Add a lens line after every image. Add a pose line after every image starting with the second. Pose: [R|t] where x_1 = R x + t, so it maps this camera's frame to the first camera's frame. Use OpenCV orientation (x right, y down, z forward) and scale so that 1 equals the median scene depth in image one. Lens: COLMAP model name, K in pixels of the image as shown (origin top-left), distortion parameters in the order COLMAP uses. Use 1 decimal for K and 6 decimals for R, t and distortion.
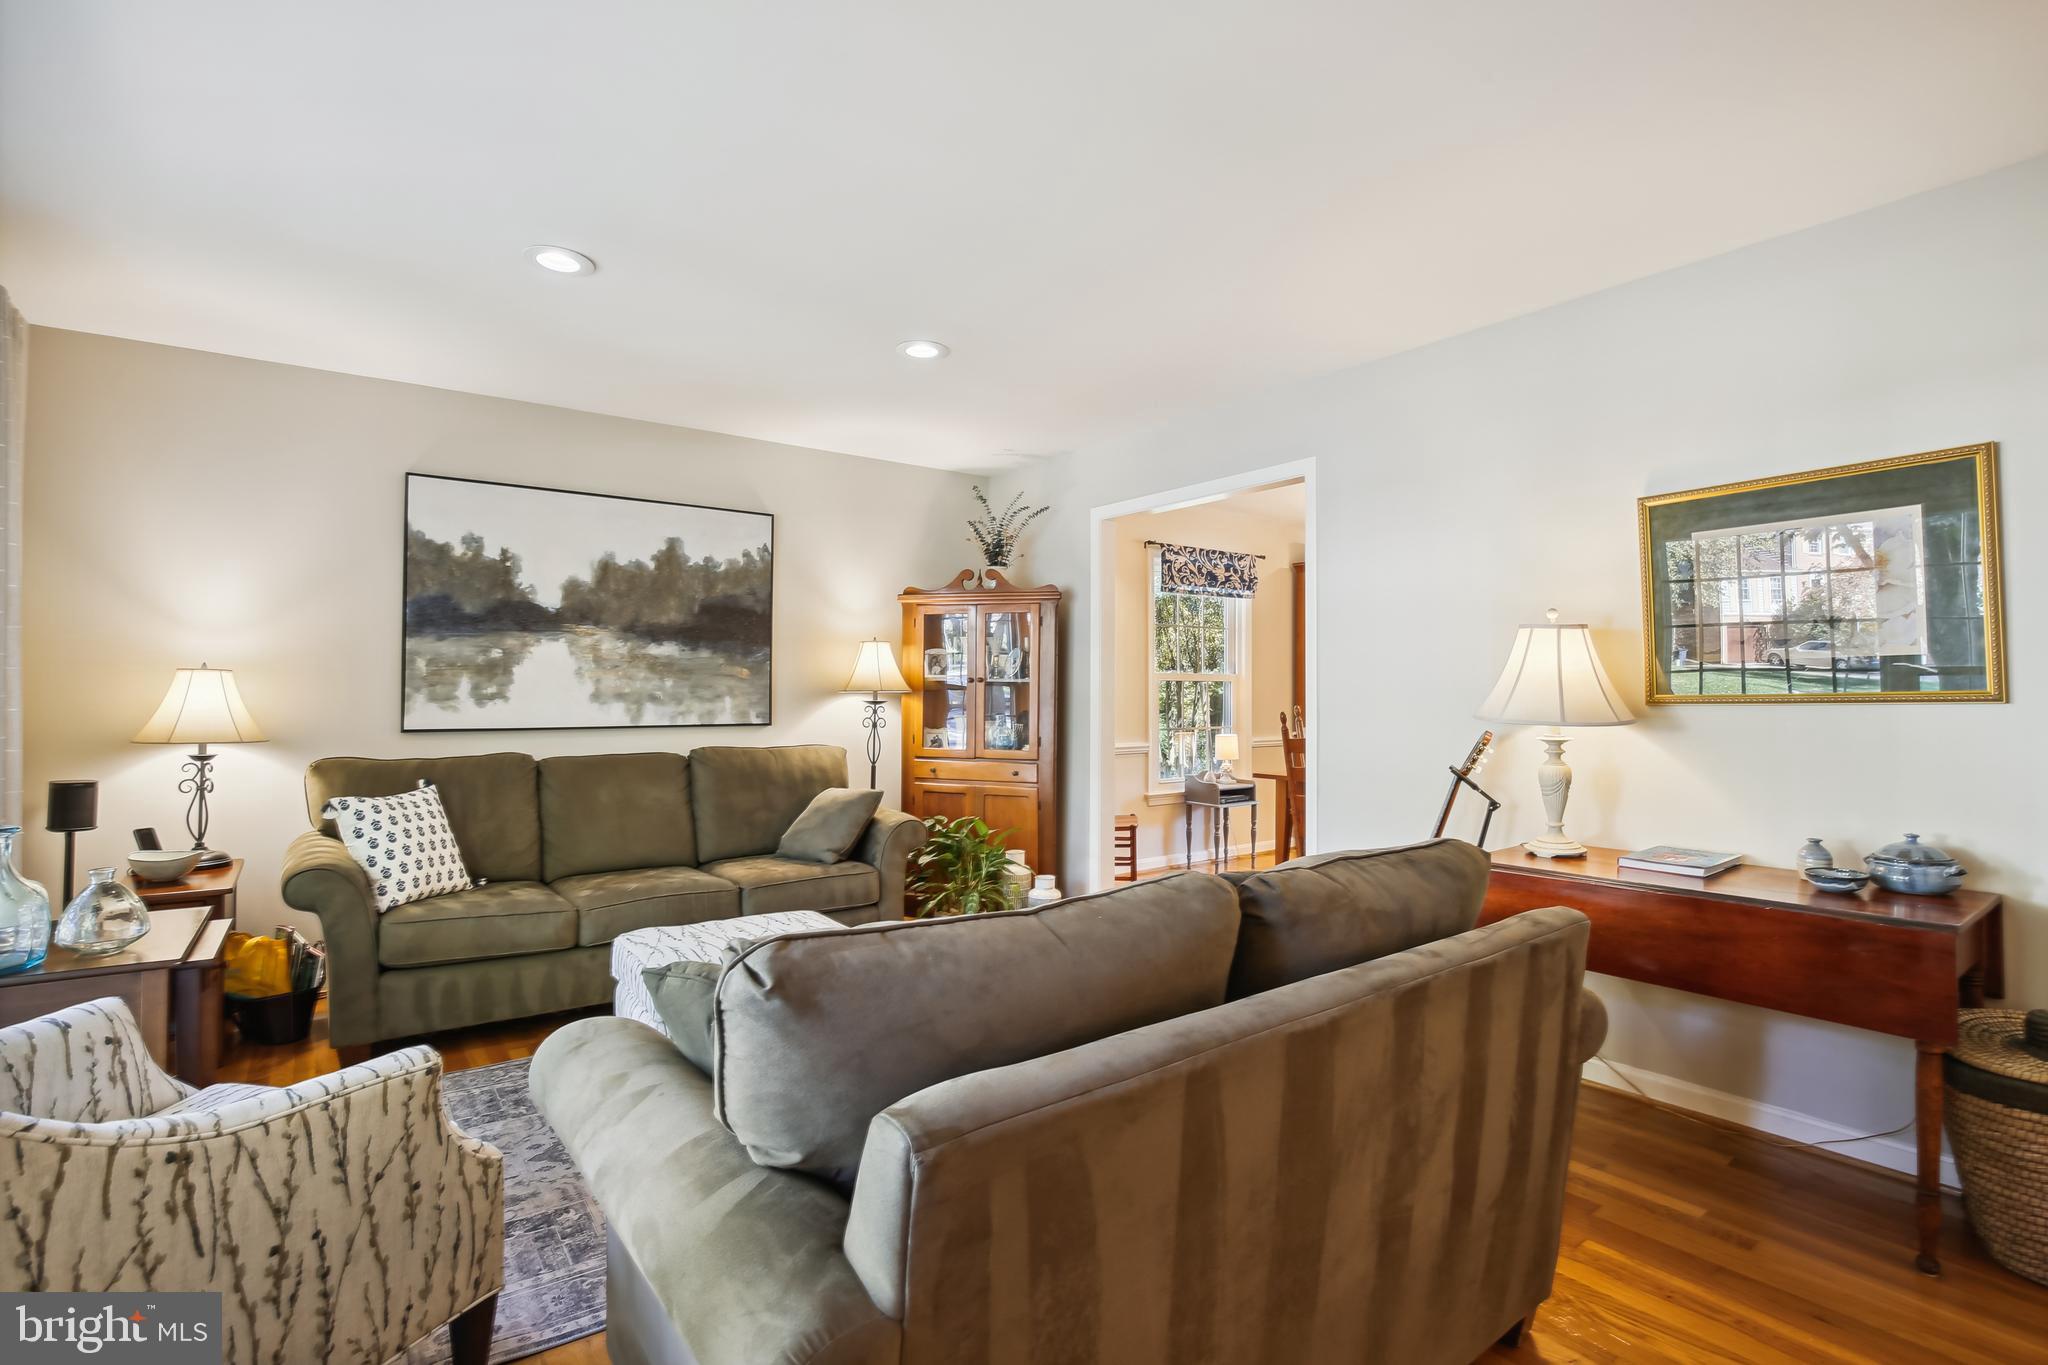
lens RADIAL K [[950.0, 0, 1022.0], [0, 950.0, 679.1], [0, 0, 1]] dist [-0.020075, 0.009596]
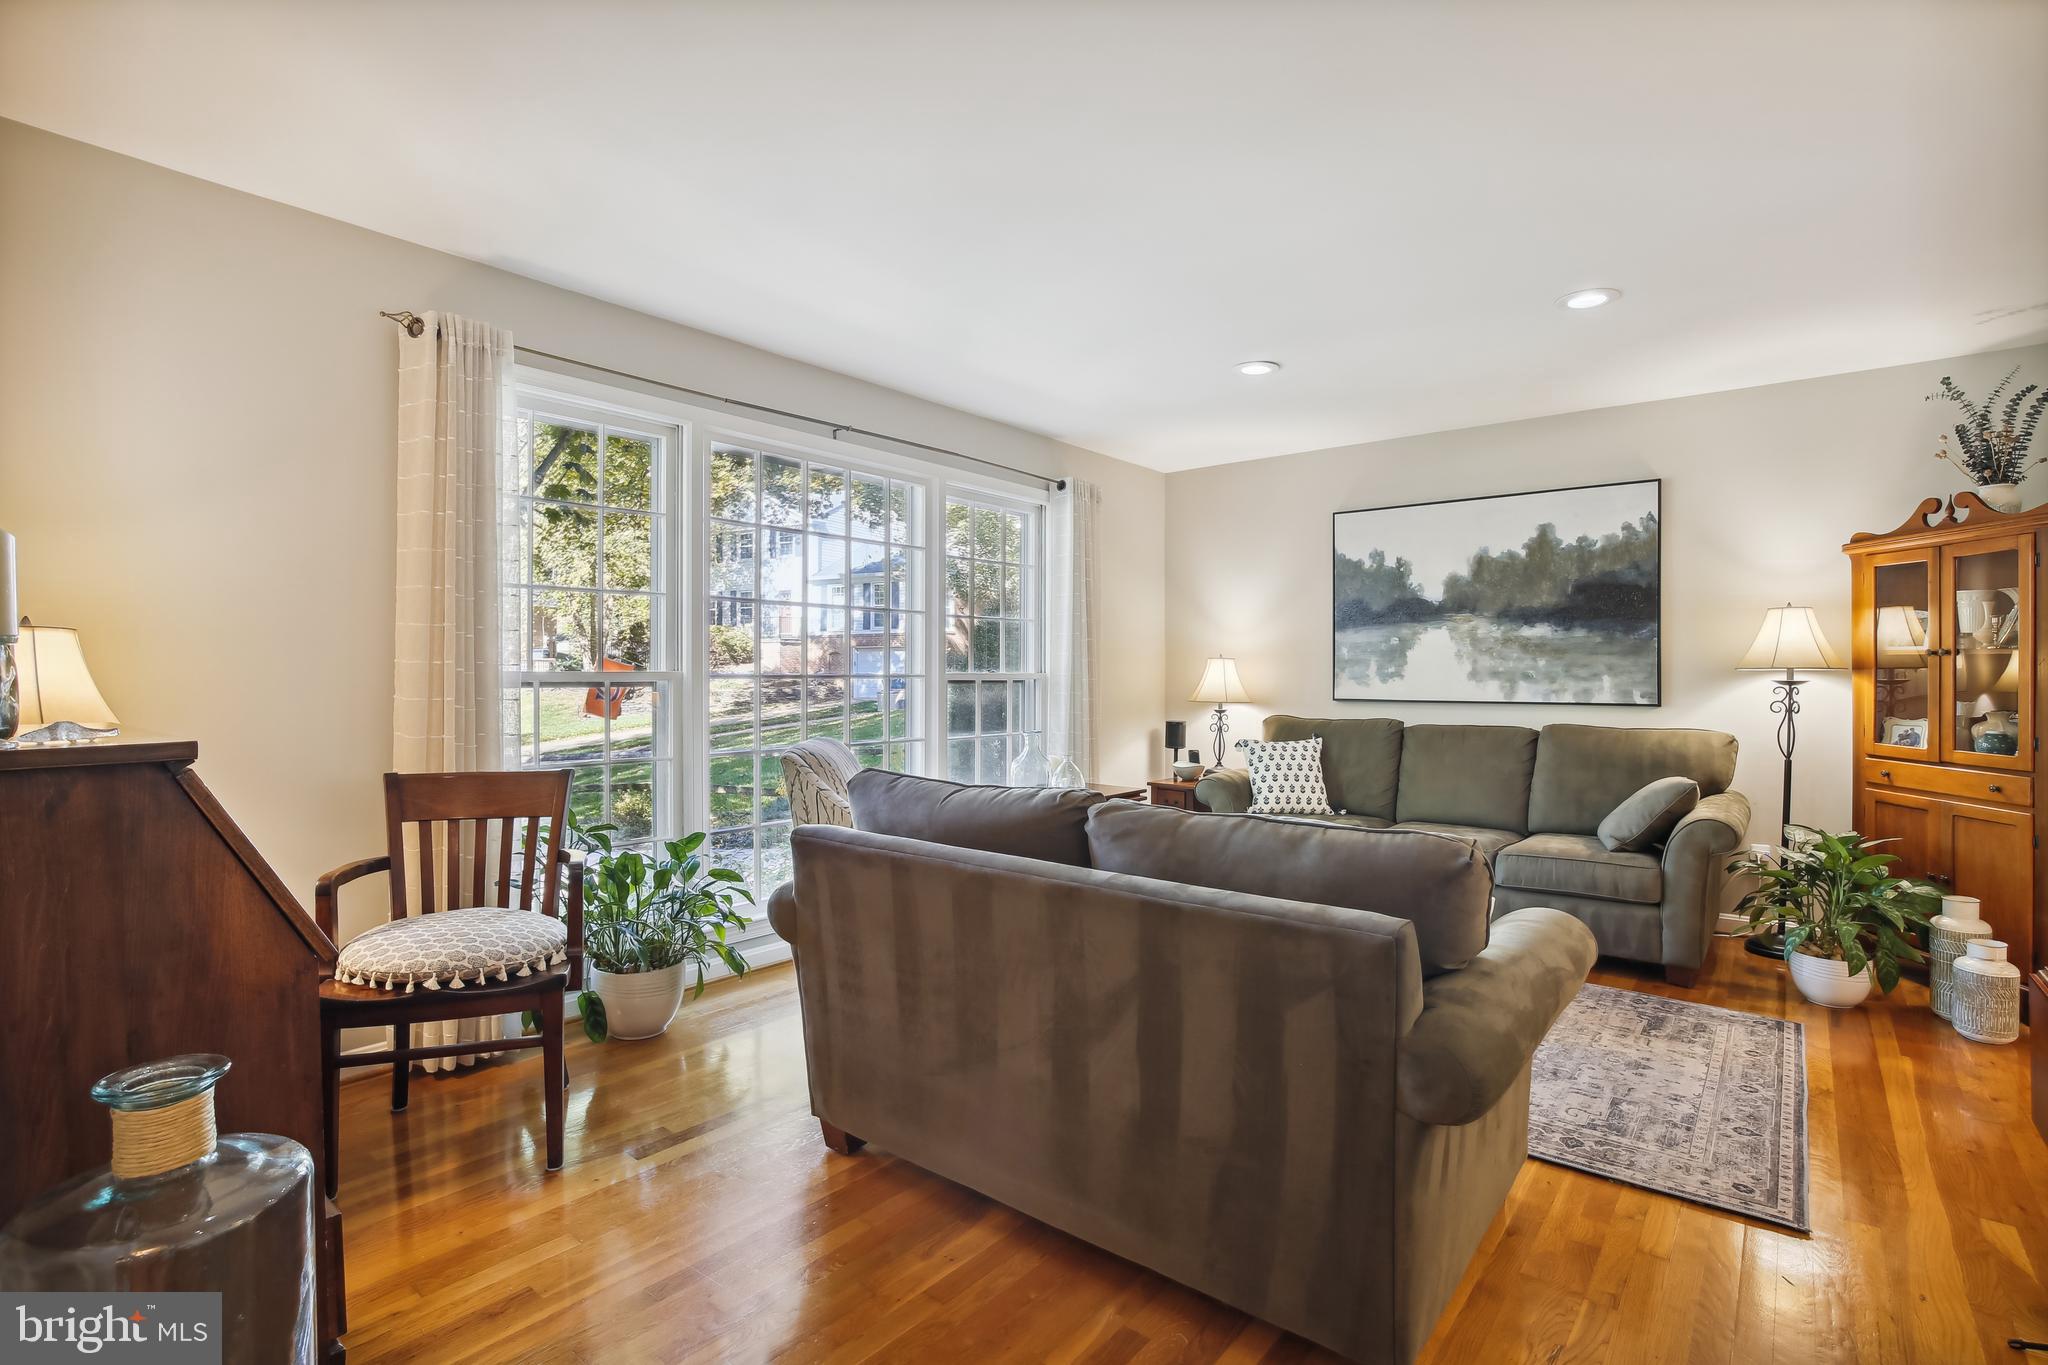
lens RADIAL K [[950.0, 0, 1022.0], [0, 950.0, 679.1], [0, 0, 1]] dist [-0.020075, 0.009596]
pose [[0.266614, 0.003034, -0.963799, 0.497024], [0.012557, 0.999899, 0.006621, 0.008582], [0.963721, -0.013868, 0.266549, 0.163833]]
